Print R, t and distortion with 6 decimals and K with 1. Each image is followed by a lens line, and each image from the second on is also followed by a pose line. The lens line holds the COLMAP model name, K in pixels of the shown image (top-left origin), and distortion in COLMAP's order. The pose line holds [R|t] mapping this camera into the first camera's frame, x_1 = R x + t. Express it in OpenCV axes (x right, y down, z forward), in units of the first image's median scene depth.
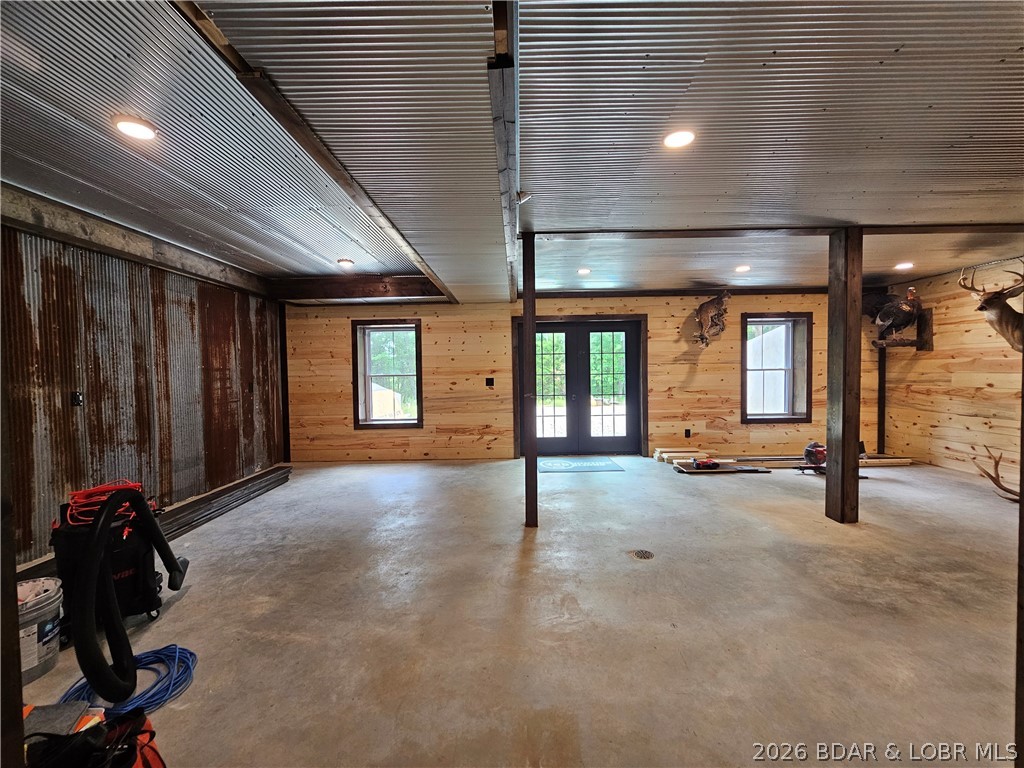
lens RADIAL K [[420.4, 0, 510.6], [0, 420.4, 384.1], [0, 0, 1]] dist [0.000458, -0.000685]
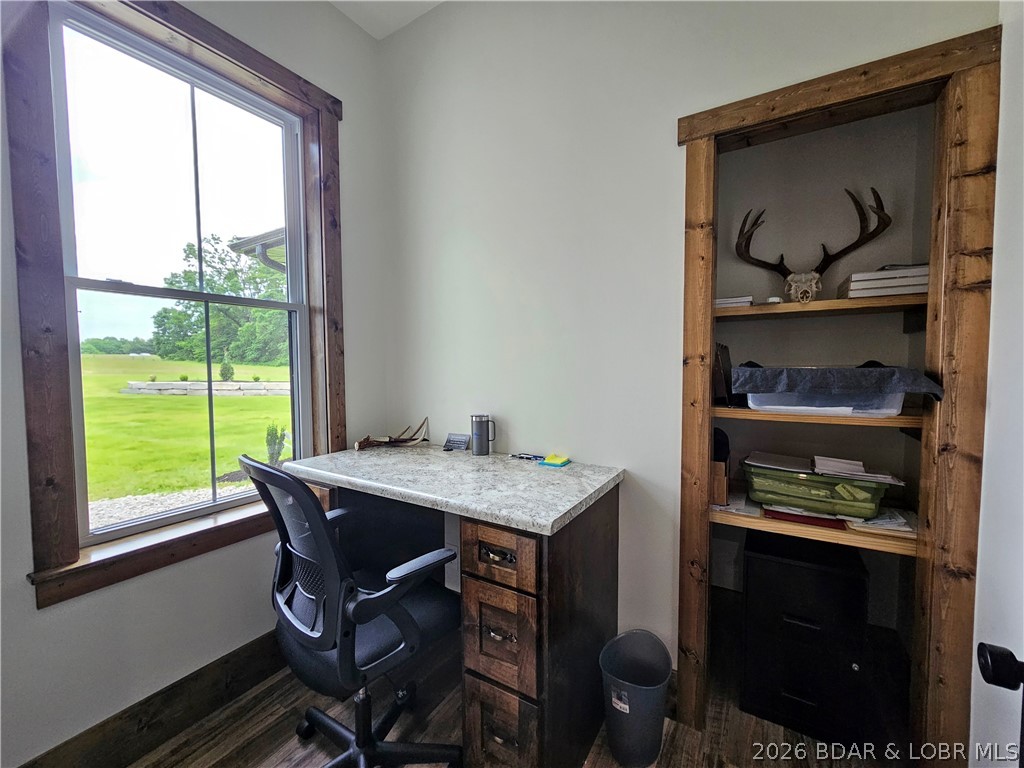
lens RADIAL K [[420.4, 0, 510.6], [0, 420.4, 384.1], [0, 0, 1]] dist [0.000458, -0.000685]
pose [[0.519833, -0.032062, 0.853666, 0.519194], [0.023849, 0.999451, 0.023014, 0.008471], [-0.853935, 0.008395, 0.520312, 0.774357]]
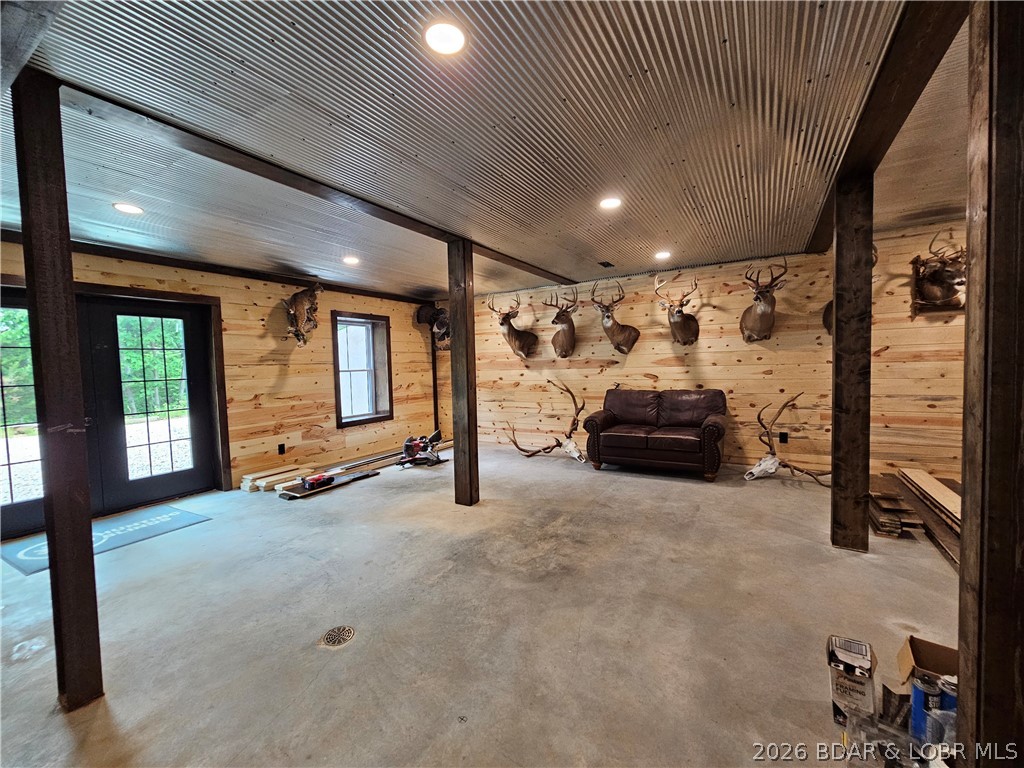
lens RADIAL K [[420.4, 0, 510.6], [0, 420.4, 384.1], [0, 0, 1]] dist [0.000458, -0.000685]
pose [[0.503580, -0.041948, 0.862929, -0.061445], [0.049151, 0.998594, 0.019859, -0.004601], [-0.862549, 0.032413, 0.504934, 0.196458]]
